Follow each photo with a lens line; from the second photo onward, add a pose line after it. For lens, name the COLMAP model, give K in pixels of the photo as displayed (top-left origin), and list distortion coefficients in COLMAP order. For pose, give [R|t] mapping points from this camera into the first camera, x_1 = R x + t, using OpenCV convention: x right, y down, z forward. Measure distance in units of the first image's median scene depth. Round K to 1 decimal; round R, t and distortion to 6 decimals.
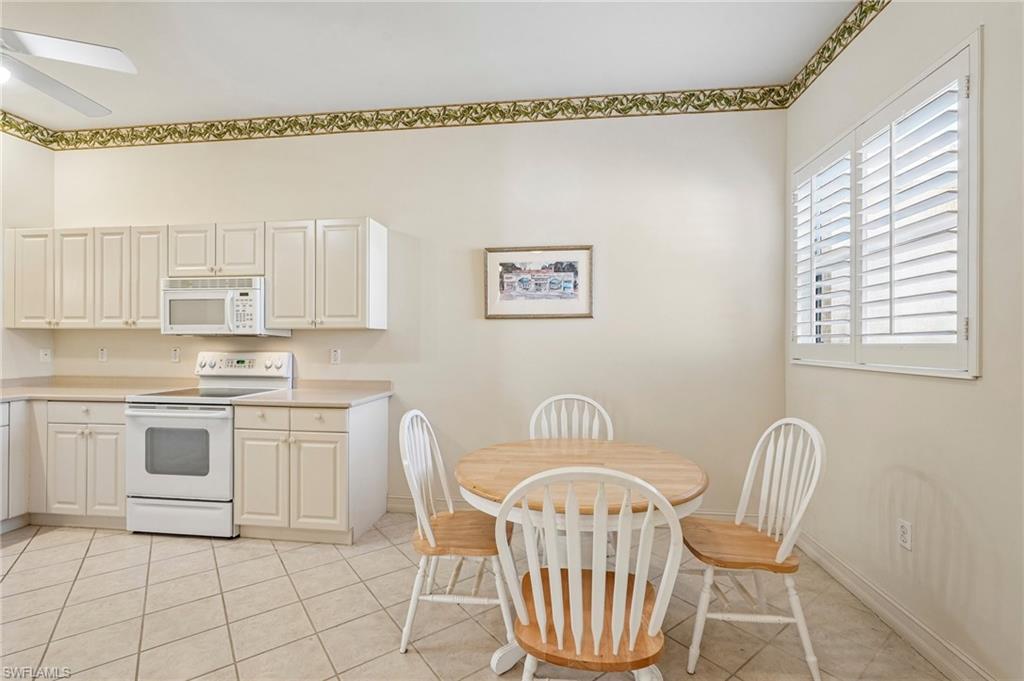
lens RADIAL K [[446.8, 0, 508.3], [0, 446.8, 341.8], [0, 0, 1]] dist [-0.008832, 0.005890]
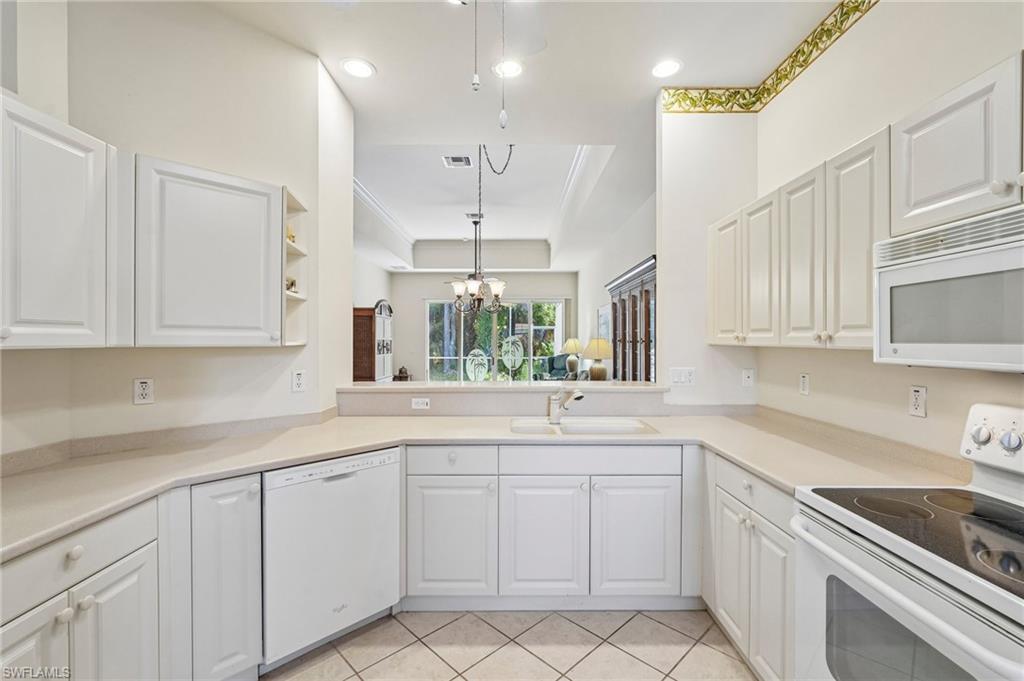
lens RADIAL K [[446.8, 0, 511.9], [0, 446.8, 341.6], [0, 0, 1]] dist [-0.008832, 0.005890]
pose [[0.130097, 0.000087, -0.991501, -0.354333], [0.001956, 0.999998, 0.000344, -0.038923], [0.991499, -0.001984, 0.130096, 0.546211]]
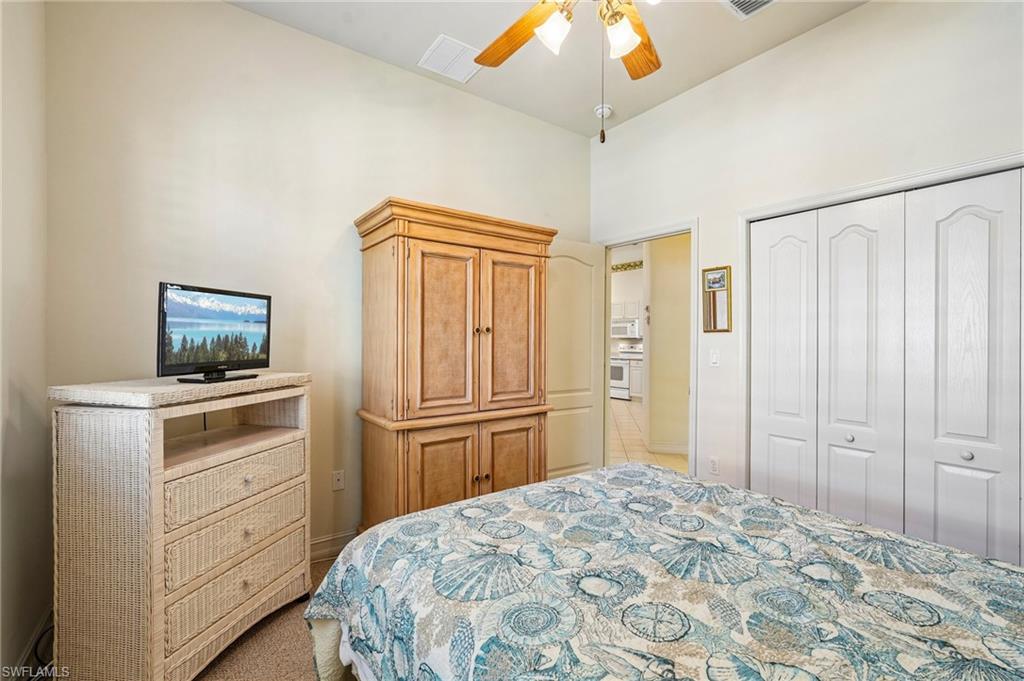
lens RADIAL K [[446.8, 0, 511.6], [0, 446.8, 340.9], [0, 0, 1]] dist [-0.008832, 0.005890]
pose [[0.669995, 0.001781, -0.742364, 1.080729], [0.003004, 0.999982, 0.005110, -0.015114], [0.742360, -0.005653, 0.669978, -1.605372]]
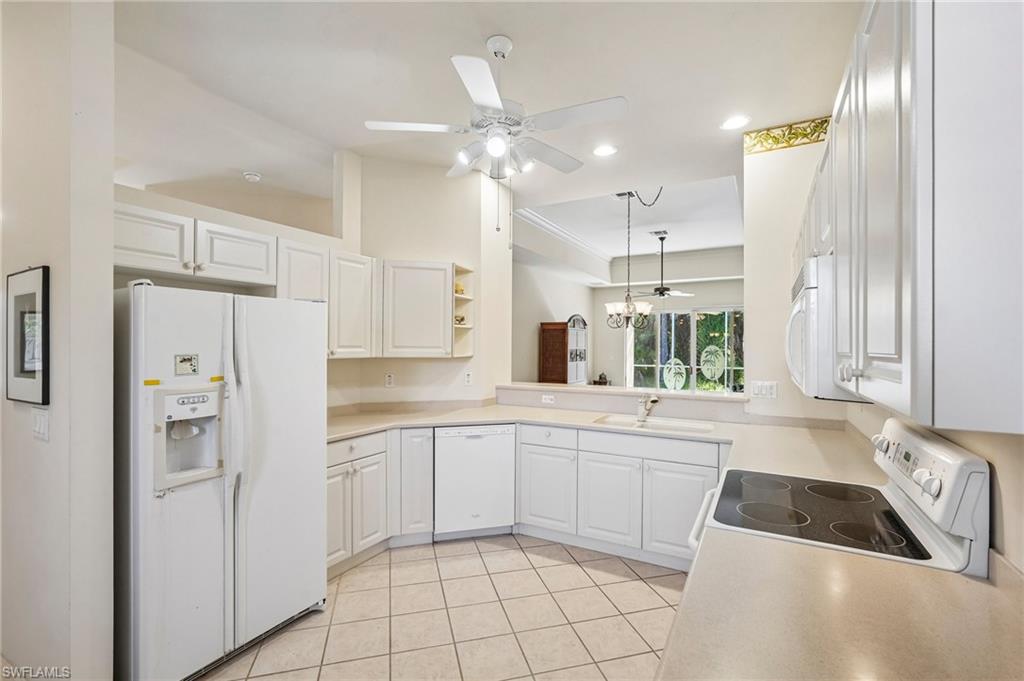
lens RADIAL K [[446.8, 0, 511.4], [0, 446.8, 345.3], [0, 0, 1]] dist [-0.008832, 0.005890]
pose [[-0.371393, -0.006163, -0.928455, -0.073028], [-0.004063, 0.999979, -0.005012, -0.058073], [0.928467, 0.001911, -0.371411, 0.843432]]
